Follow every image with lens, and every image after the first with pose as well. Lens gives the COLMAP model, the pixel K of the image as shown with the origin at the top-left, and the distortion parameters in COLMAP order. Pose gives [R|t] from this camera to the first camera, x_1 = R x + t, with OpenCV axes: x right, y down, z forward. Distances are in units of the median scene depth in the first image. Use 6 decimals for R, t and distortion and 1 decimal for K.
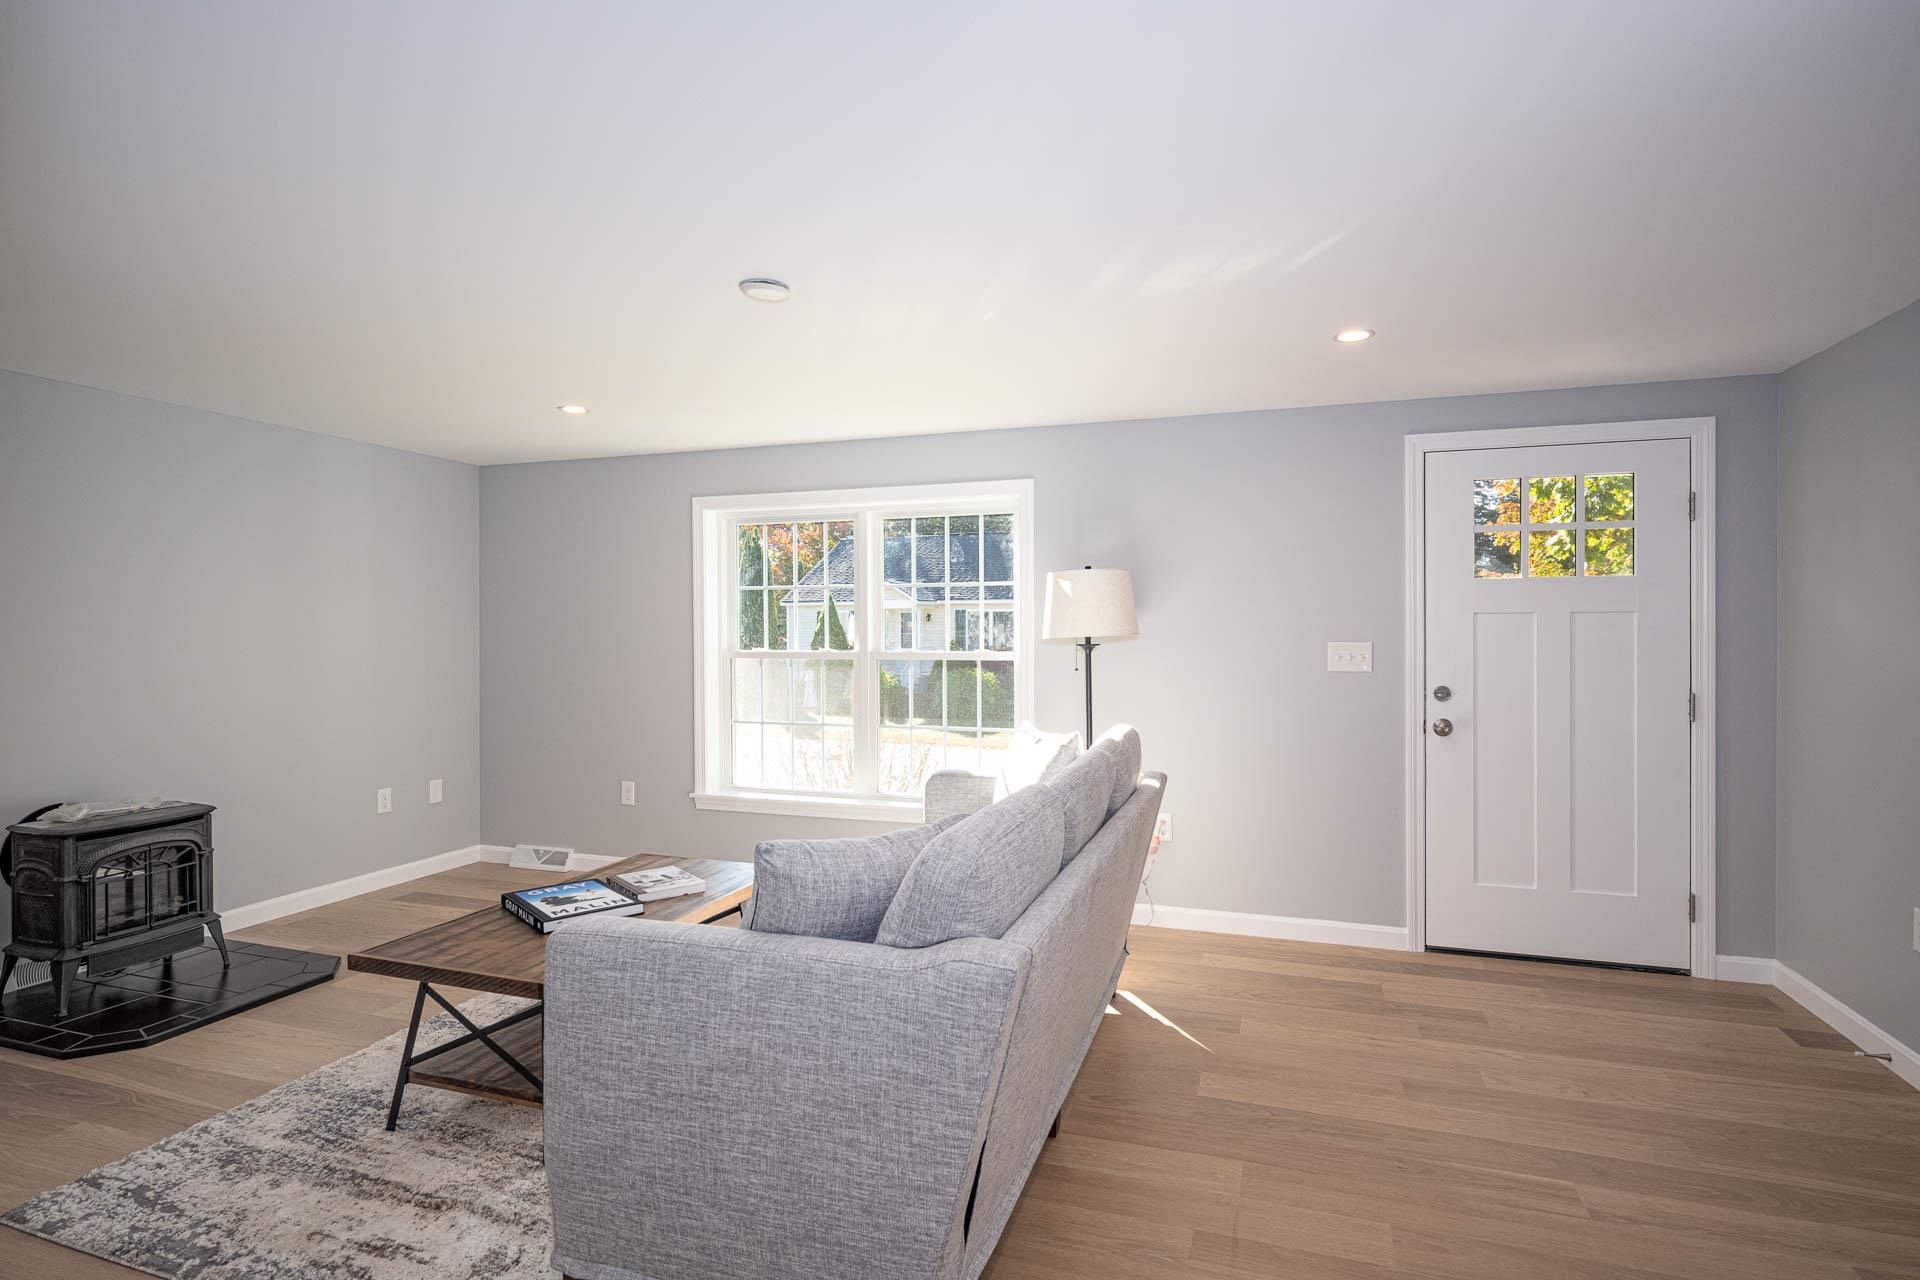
lens RADIAL K [[957.8, 0, 965.4], [0, 957.8, 638.9], [0, 0, 1]] dist [-0.006148, 0.000056]
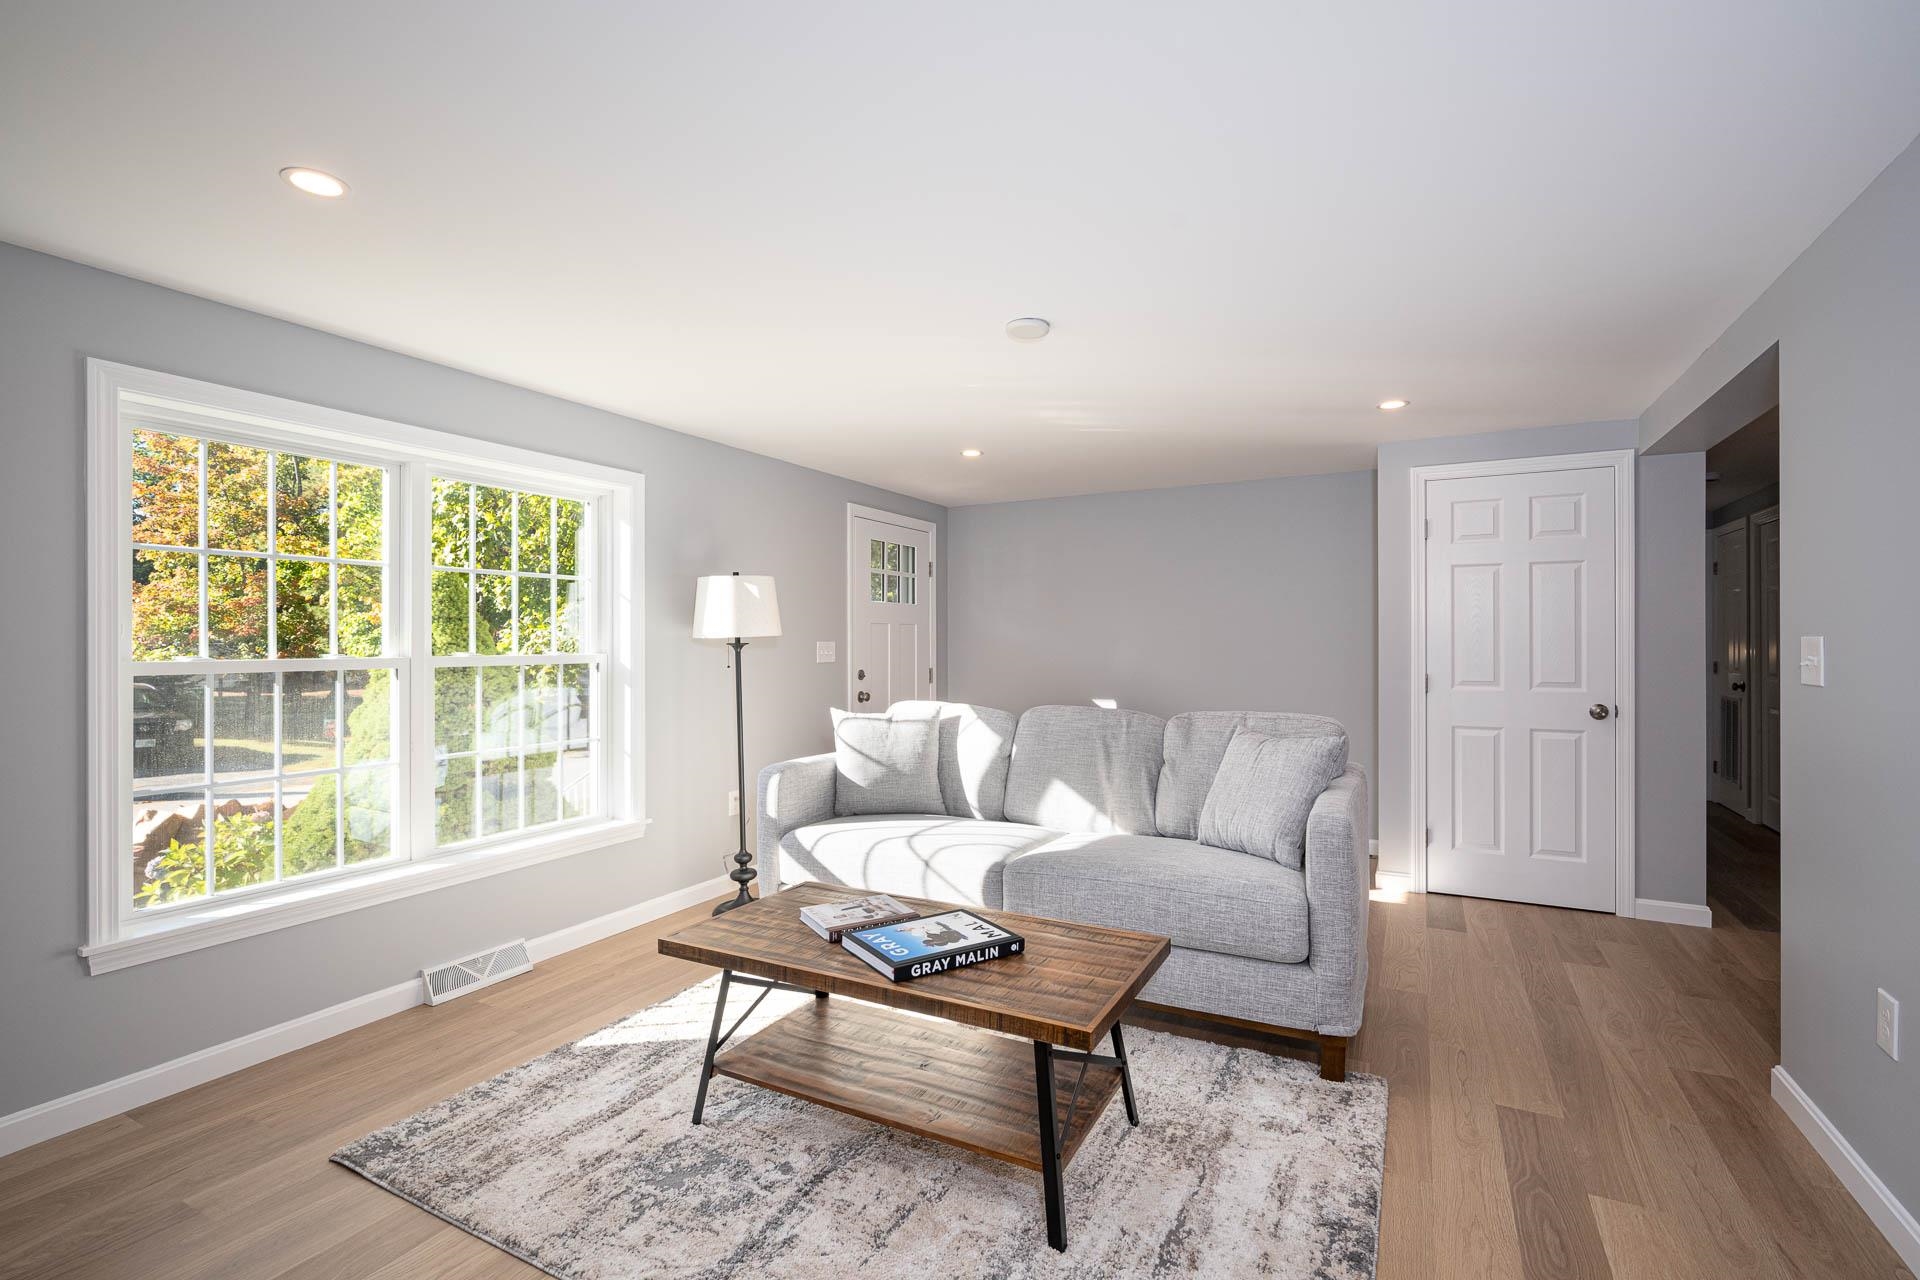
lens RADIAL K [[869.8, 0, 966.4], [0, 869.8, 633.9], [0, 0, 1]] dist [0.000434, -0.000077]
pose [[0.154218, 0.009335, 0.987993, -0.829011], [0.012033, 0.999863, -0.011325, 0.009035], [-0.987964, 0.013635, 0.154084, 0.599754]]
